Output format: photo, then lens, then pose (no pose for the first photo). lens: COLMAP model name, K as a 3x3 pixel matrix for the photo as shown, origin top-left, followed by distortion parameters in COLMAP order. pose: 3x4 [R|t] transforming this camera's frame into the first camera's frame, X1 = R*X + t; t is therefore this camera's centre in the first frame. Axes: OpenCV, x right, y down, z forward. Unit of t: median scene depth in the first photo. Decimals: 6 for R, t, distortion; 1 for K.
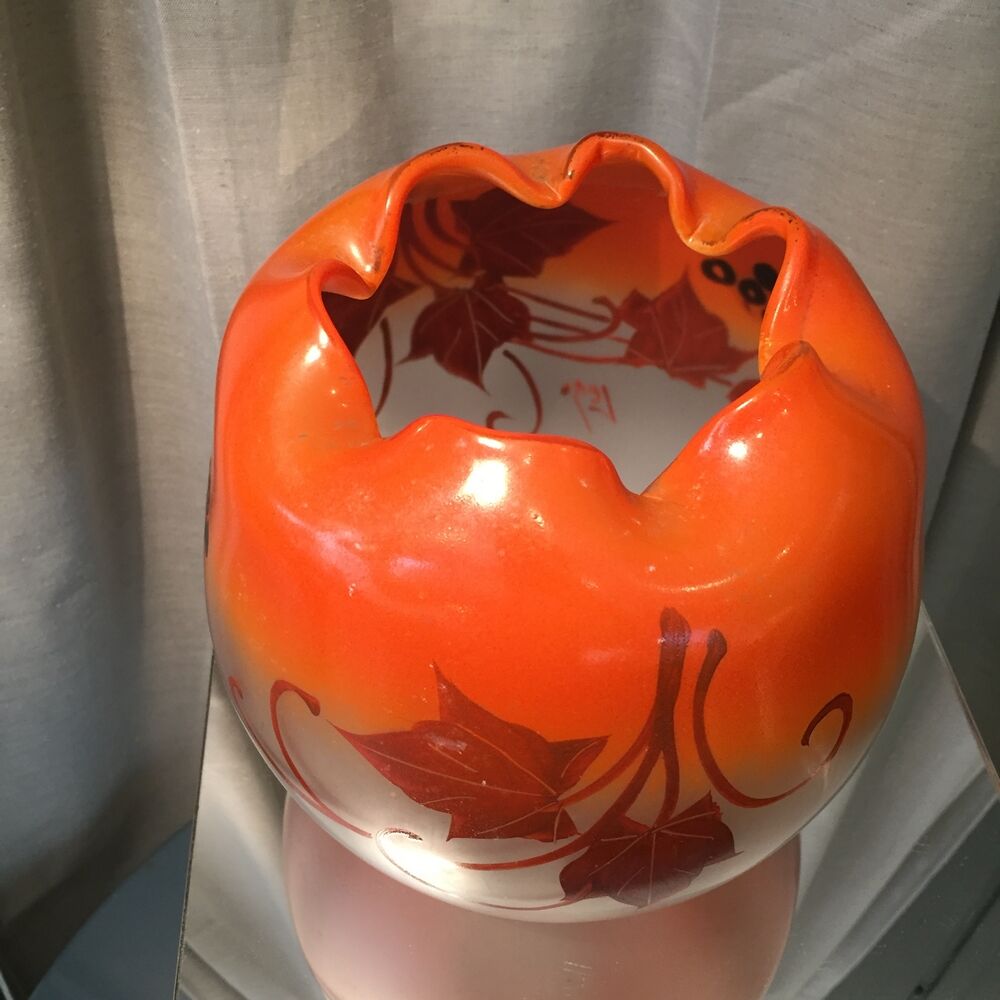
lens RADIAL K [[1205.2, 0, 500.4], [0, 1205.2, 500.8], [0, 0, 1]] dist [0.046964, 0.000000]
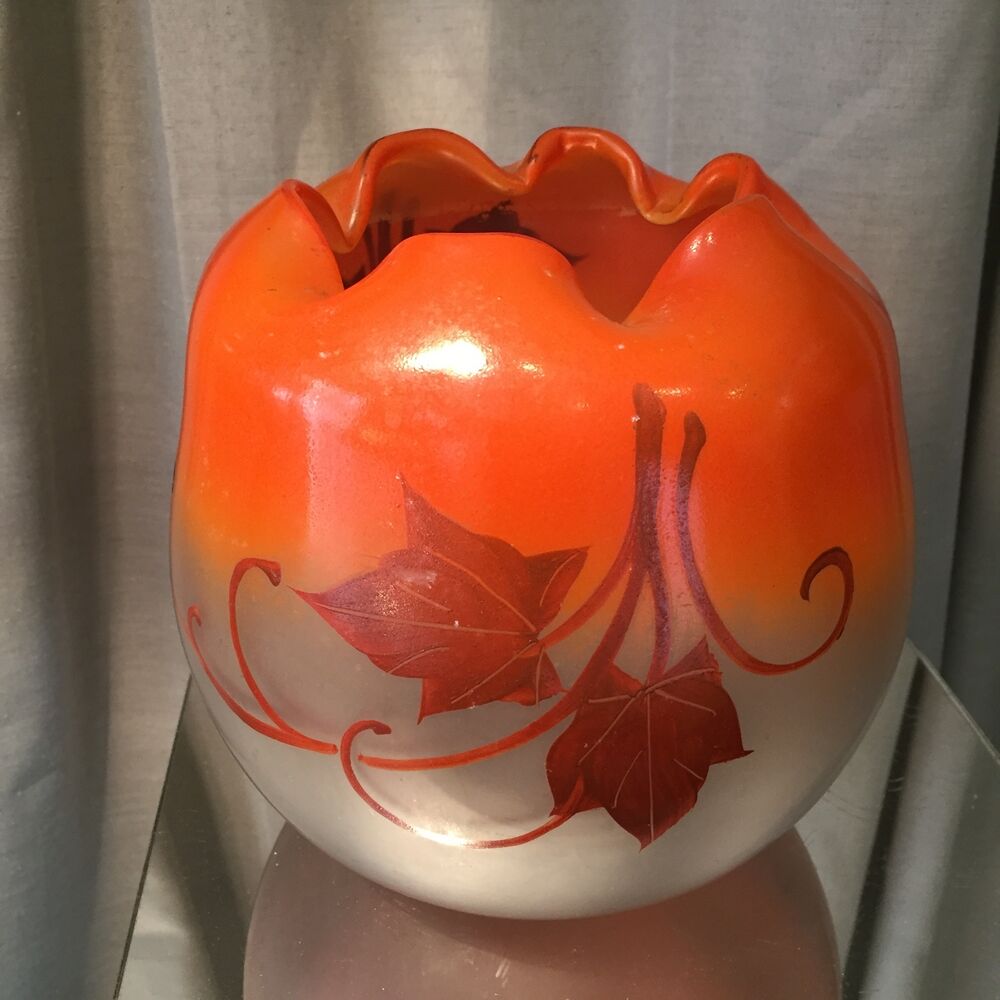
lens RADIAL K [[1205.2, 0, 503.0], [0, 1205.2, 502.3], [0, 0, 1]] dist [0.046964, 0.000000]
pose [[0.999644, -0.026451, 0.003451, 0.012720], [0.026040, 0.939601, -0.341280, 0.279905], [0.005784, 0.341249, 0.939955, 0.067303]]
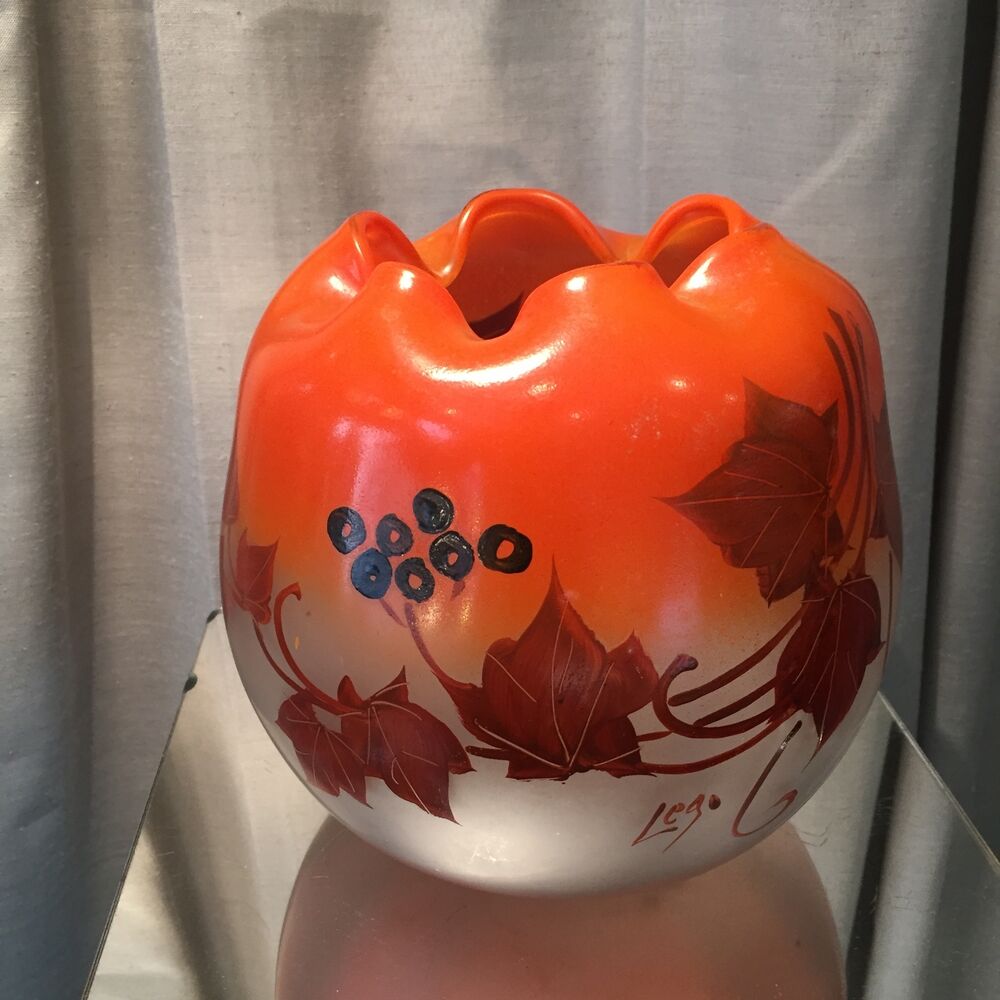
lens RADIAL K [[1205.2, 0, 497.0], [0, 1205.2, 495.0], [0, 0, 1]] dist [0.046964, 0.000000]
pose [[0.999450, -0.019558, -0.026784, 0.060700], [0.007075, 0.914748, -0.403964, 0.324552], [0.032401, 0.403552, 0.914383, 0.028545]]
